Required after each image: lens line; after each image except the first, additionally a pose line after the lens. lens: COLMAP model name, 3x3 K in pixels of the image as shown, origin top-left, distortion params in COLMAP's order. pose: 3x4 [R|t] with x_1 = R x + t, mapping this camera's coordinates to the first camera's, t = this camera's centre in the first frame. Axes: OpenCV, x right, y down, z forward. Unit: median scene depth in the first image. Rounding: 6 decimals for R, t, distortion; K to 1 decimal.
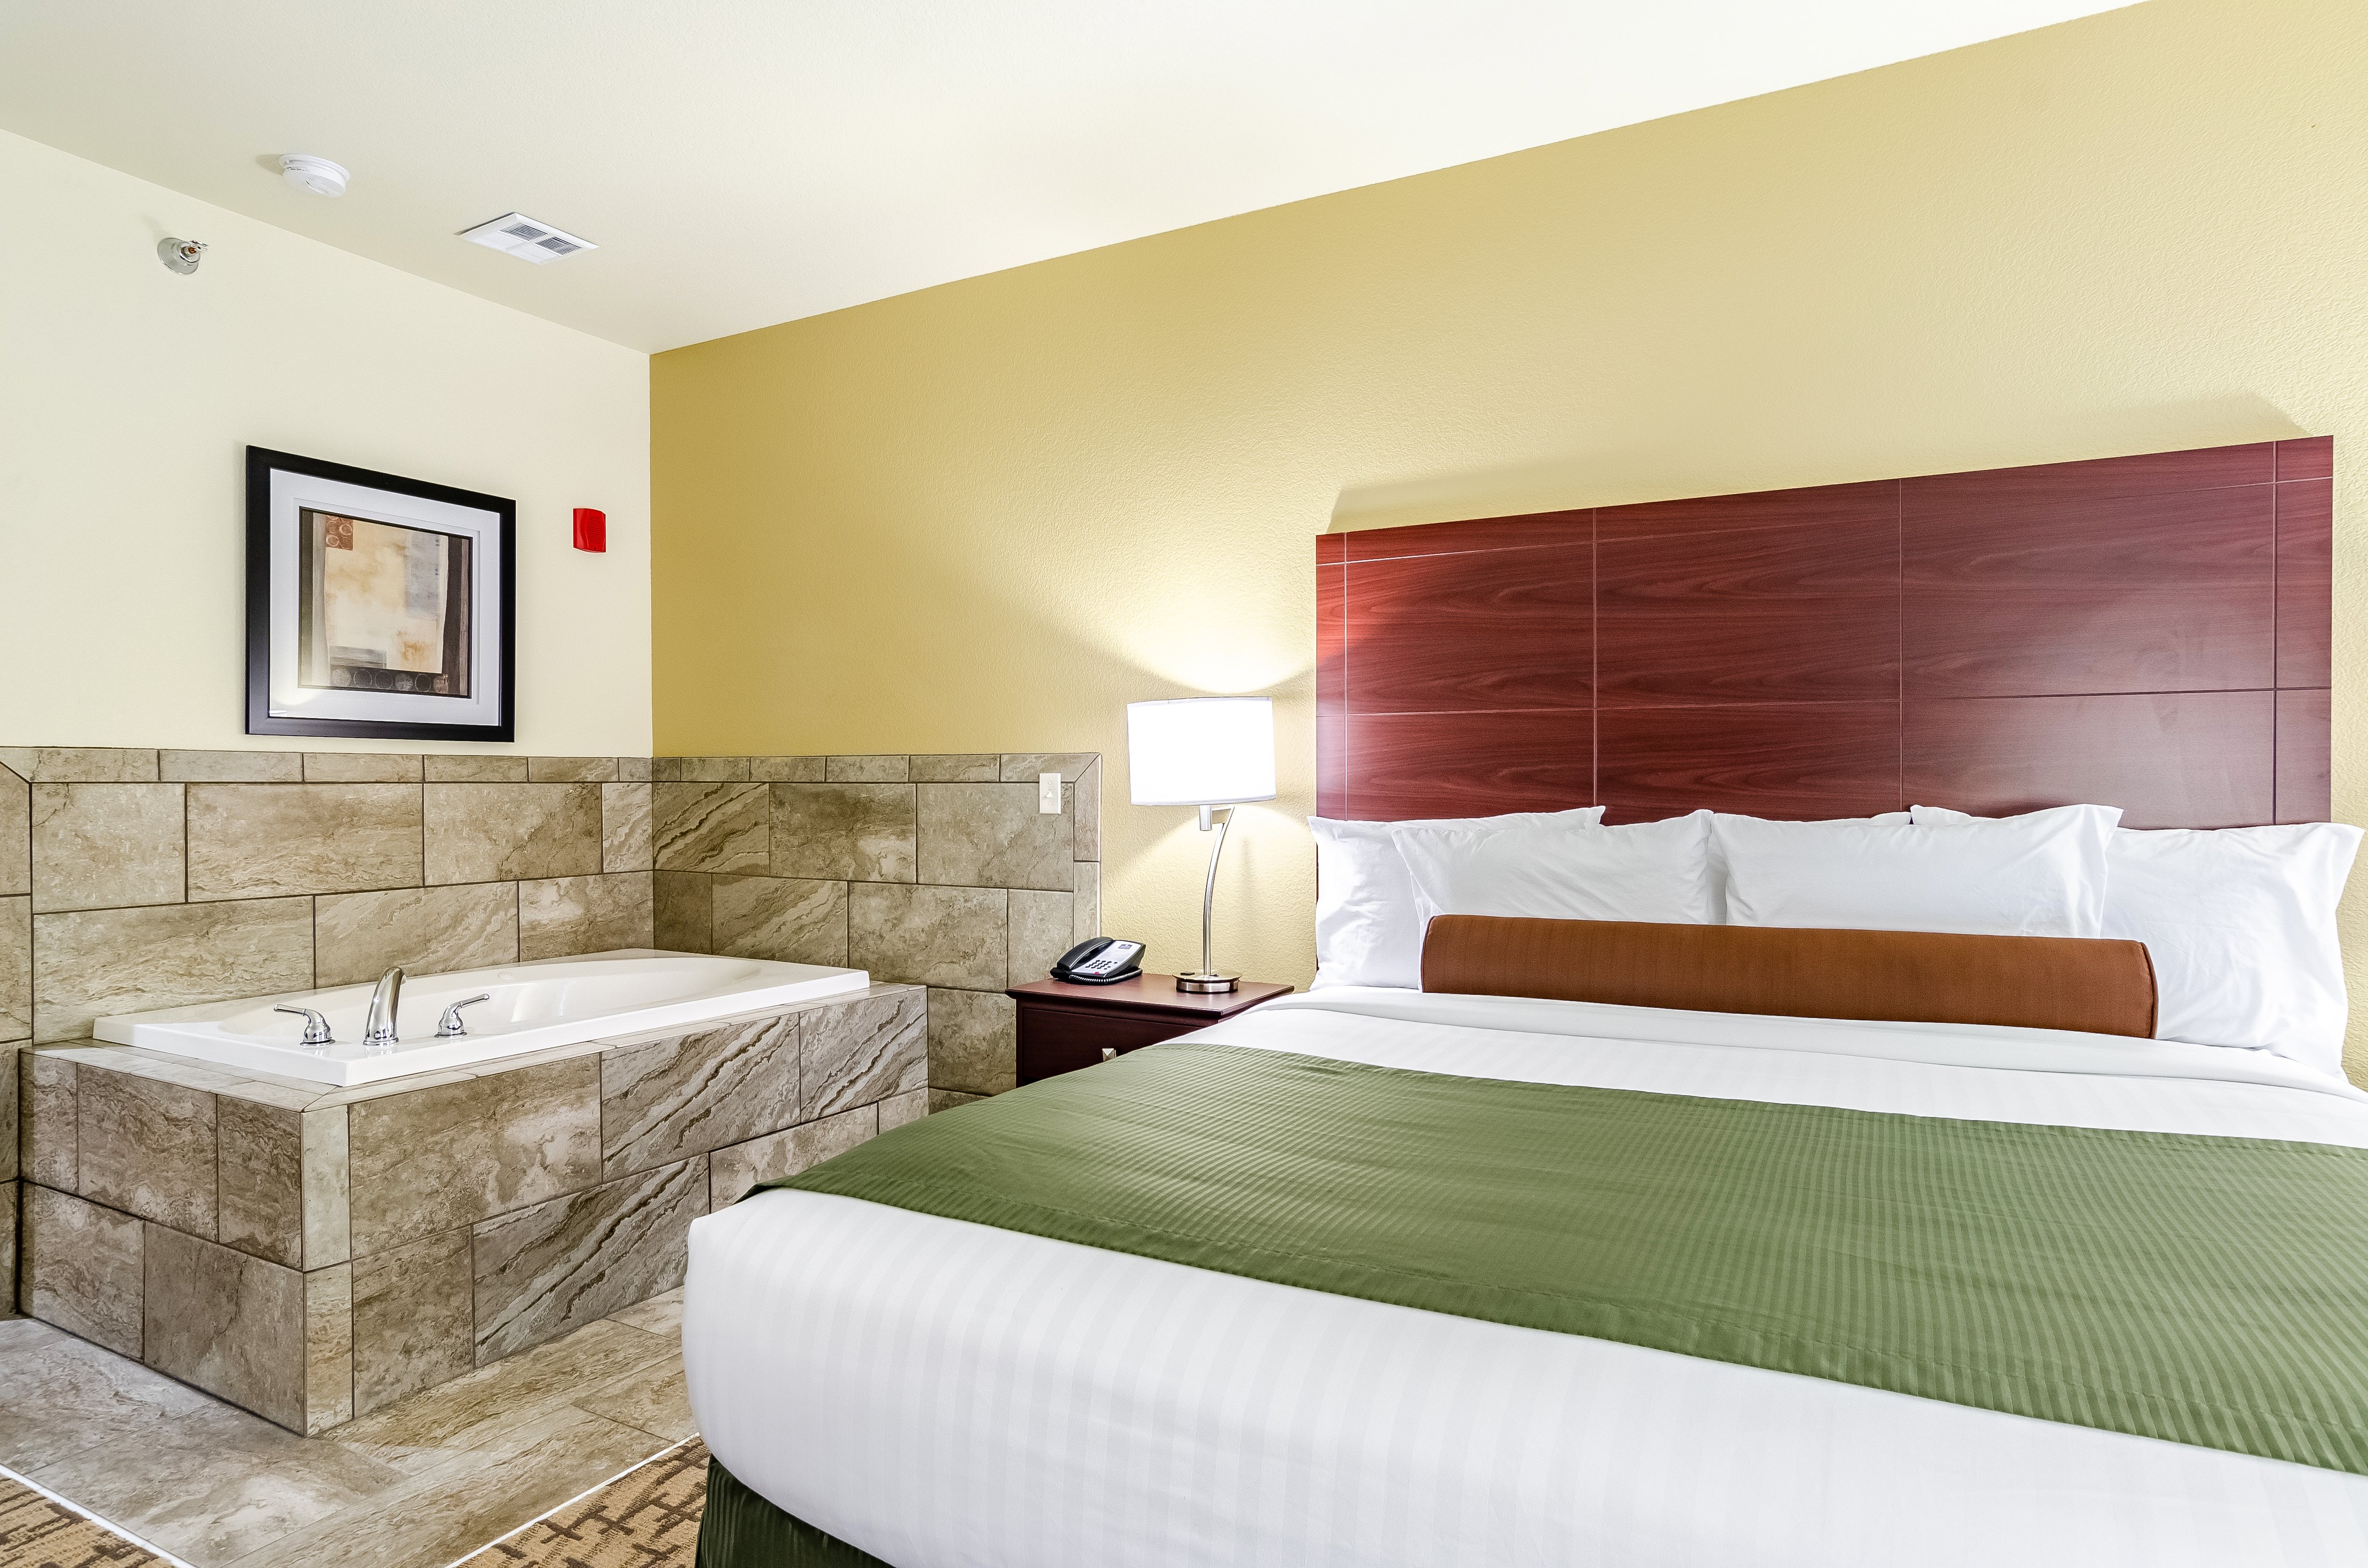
lens RADIAL K [[1309.8, 0, 1177.2], [0, 1309.8, 799.1], [0, 0, 1]] dist [-0.007453, 0.001204]
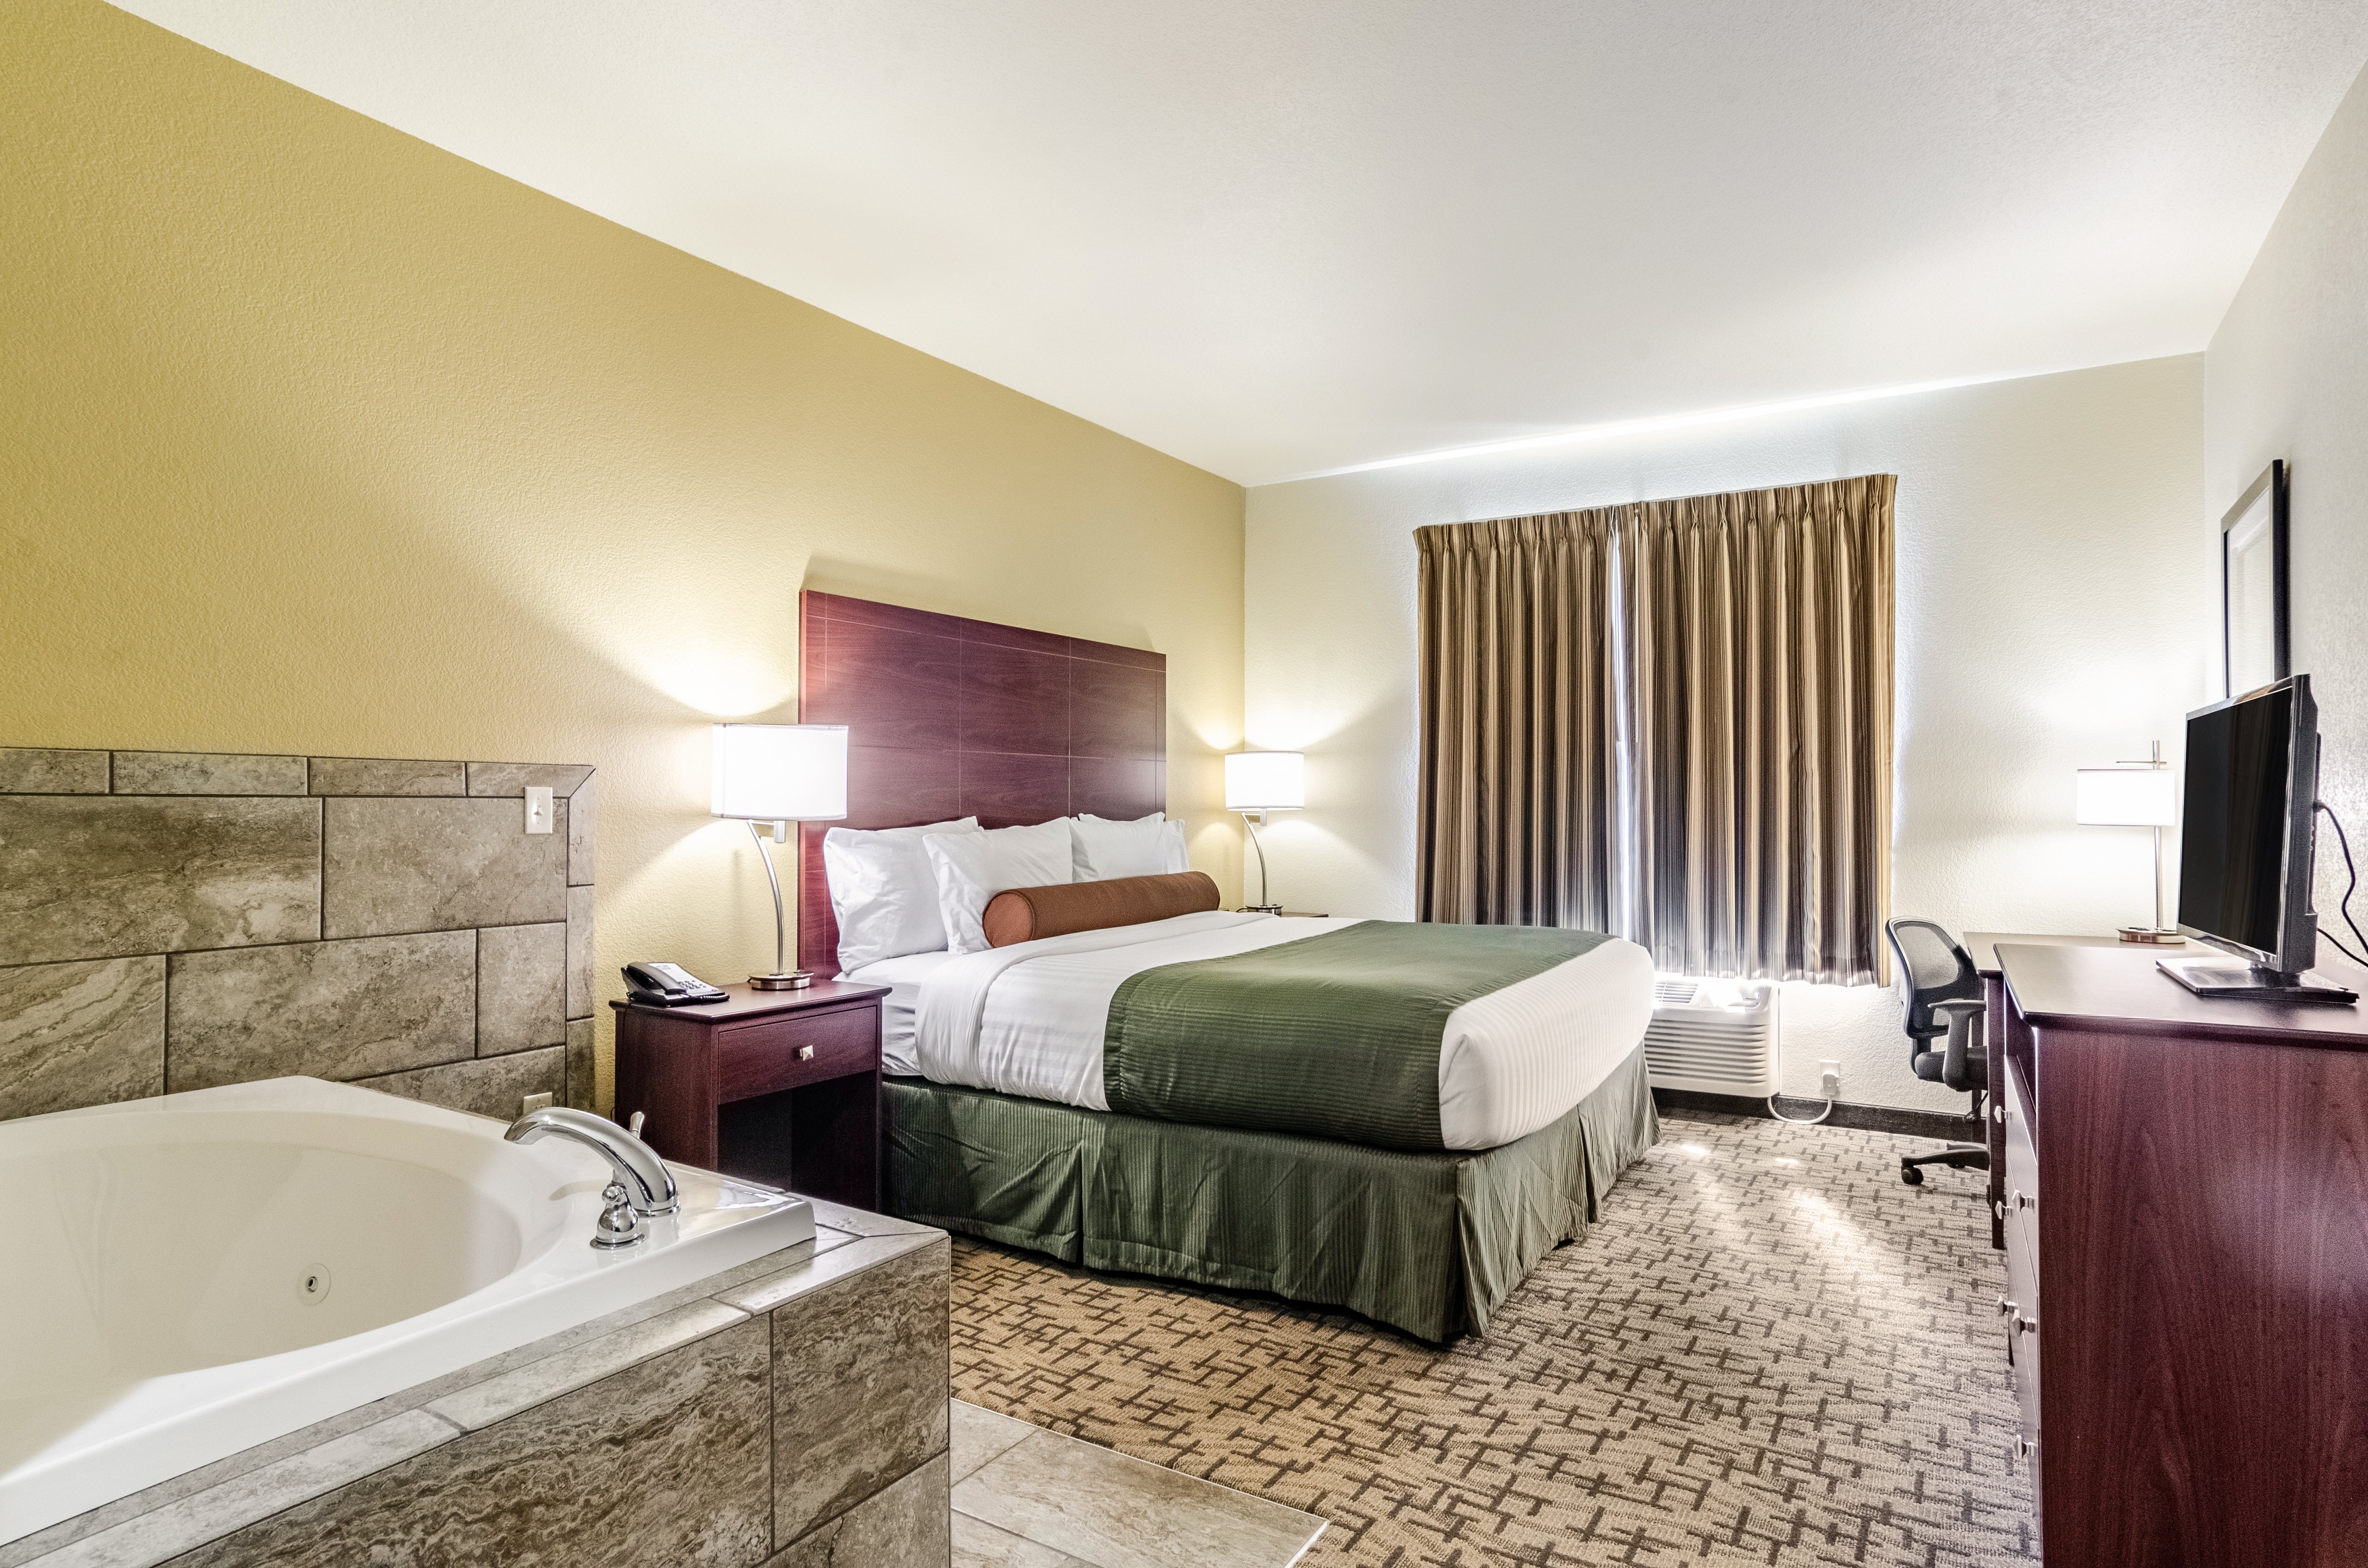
lens RADIAL K [[1309.8, 0, 1174.8], [0, 1309.8, 780.3], [0, 0, 1]] dist [-0.007453, 0.001204]
pose [[0.046960, 0.011534, 0.998830, -0.909632], [-0.000997, 0.999933, -0.011499, -0.014076], [-0.998896, -0.000456, 0.046968, 0.528539]]
